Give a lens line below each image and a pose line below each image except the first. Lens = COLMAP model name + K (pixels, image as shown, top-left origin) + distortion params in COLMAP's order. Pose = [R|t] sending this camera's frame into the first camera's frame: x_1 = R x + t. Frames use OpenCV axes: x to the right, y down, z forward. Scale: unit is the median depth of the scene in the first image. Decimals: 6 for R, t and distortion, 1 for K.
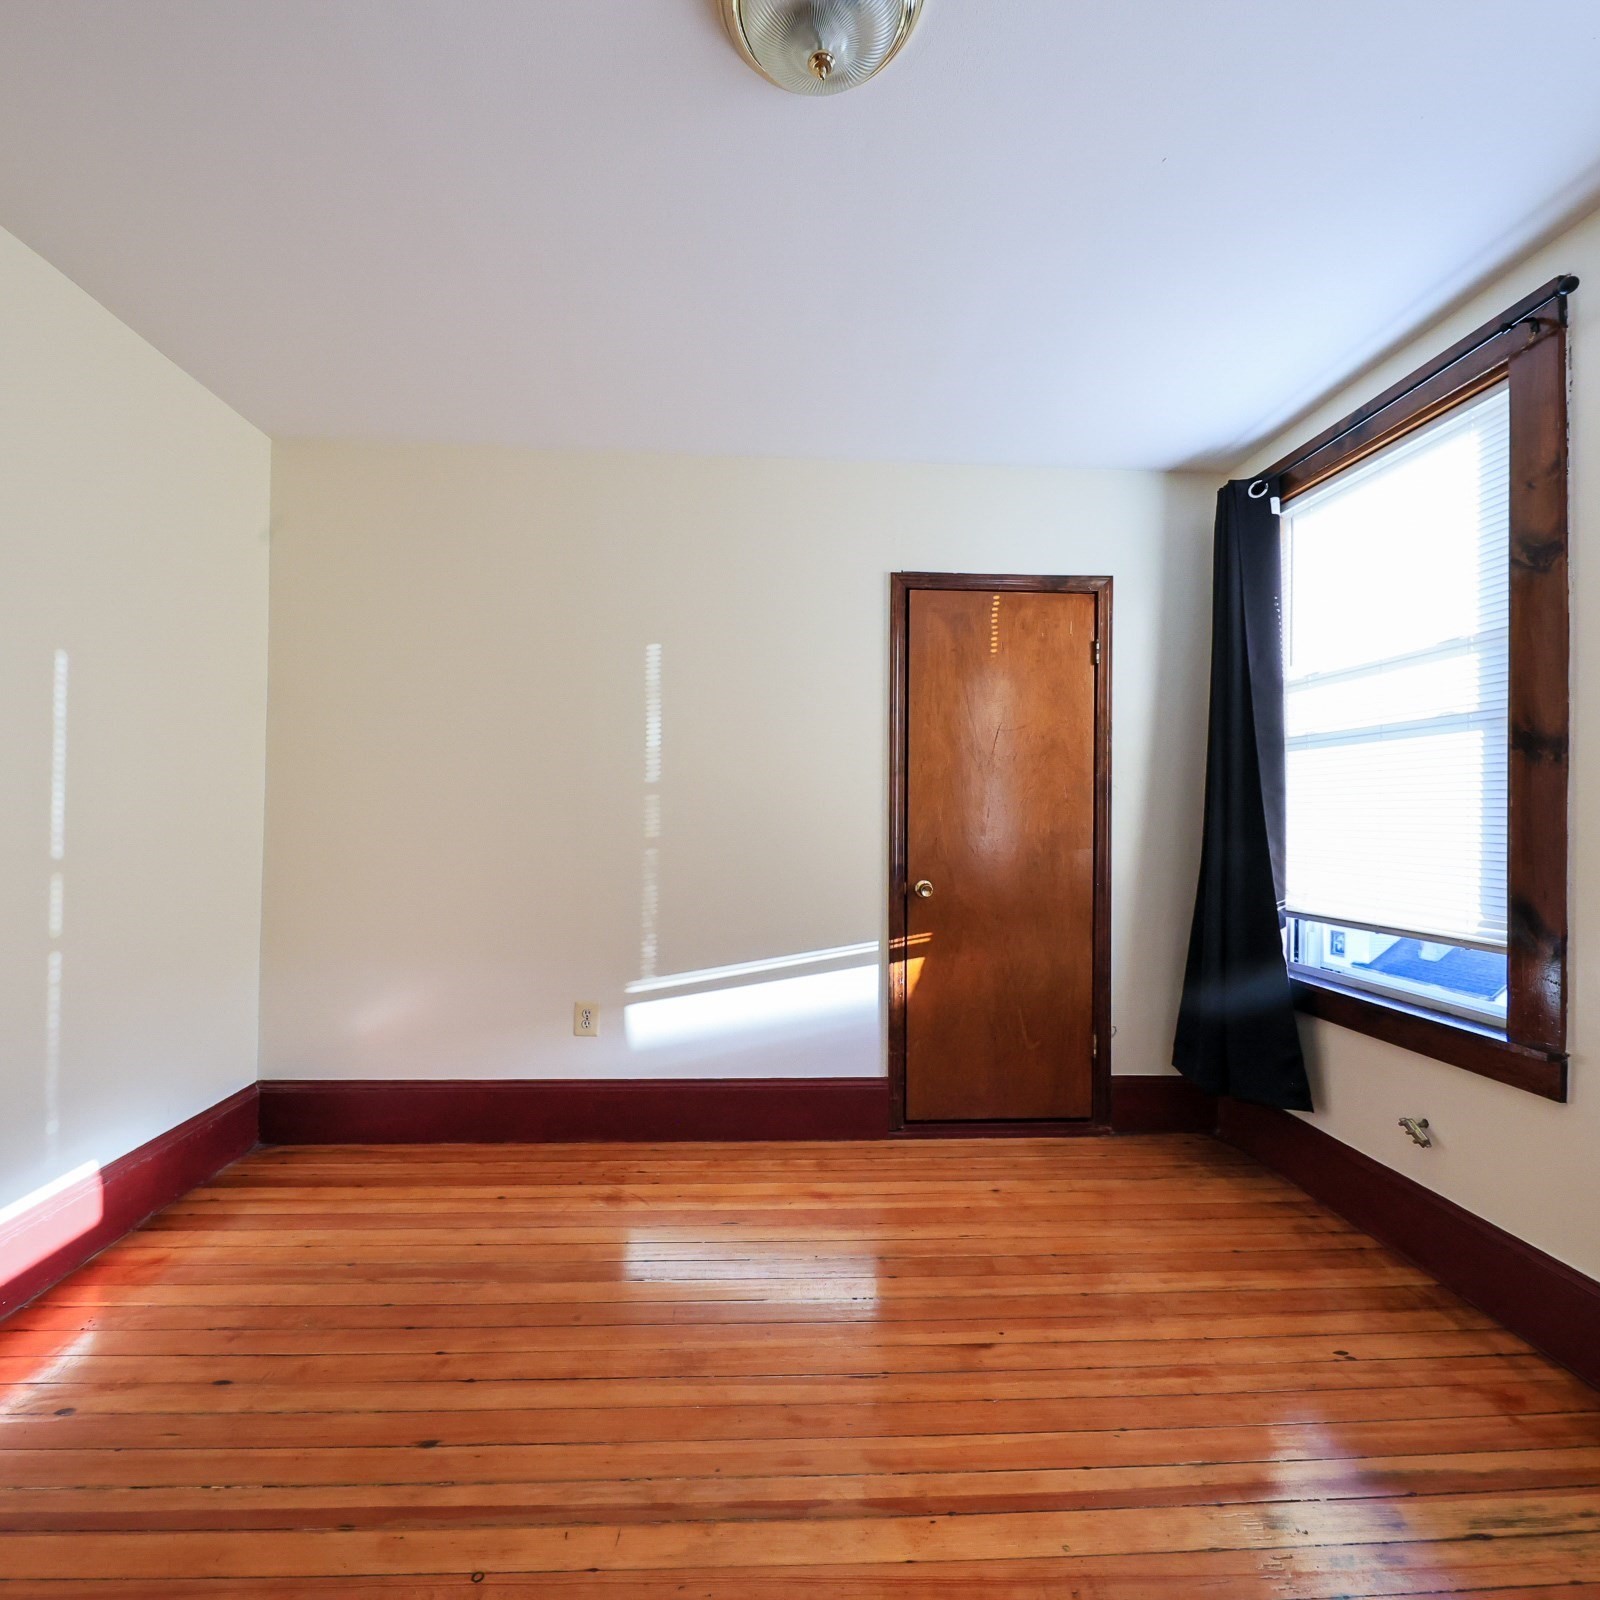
lens RADIAL K [[748.9, 0, 783.3], [0, 748.9, 807.8], [0, 0, 1]] dist [0.010871, -0.006776]
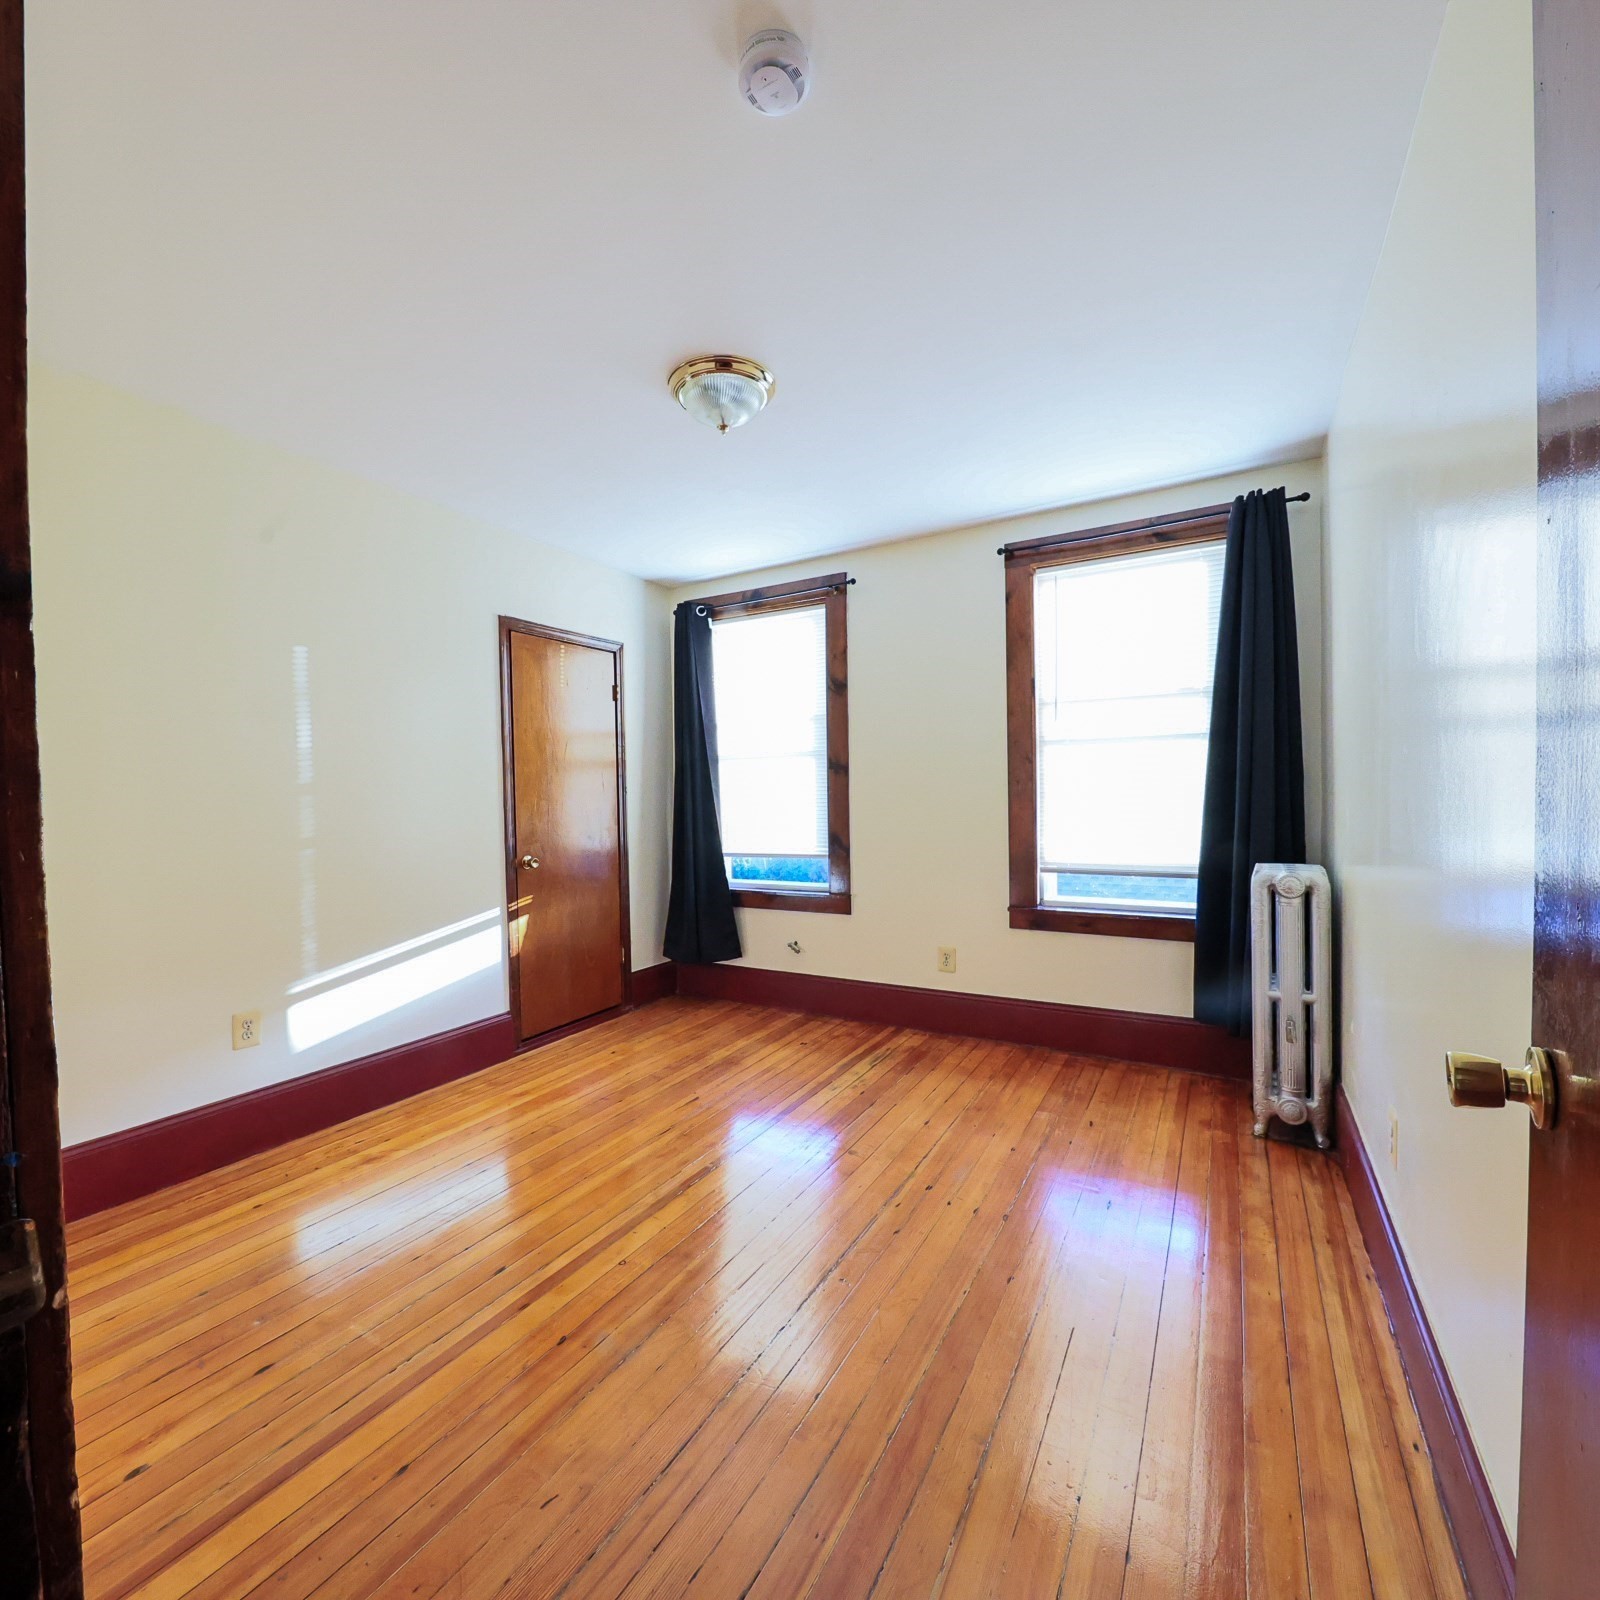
lens RADIAL K [[749.0, 0, 769.0], [0, 749.0, 818.6], [0, 0, 1]] dist [0.016149, -0.011282]
pose [[0.565083, -0.047060, 0.823691, -0.670734], [0.017086, 0.998825, 0.045344, -0.022233], [-0.824857, -0.011550, 0.565224, -0.096436]]
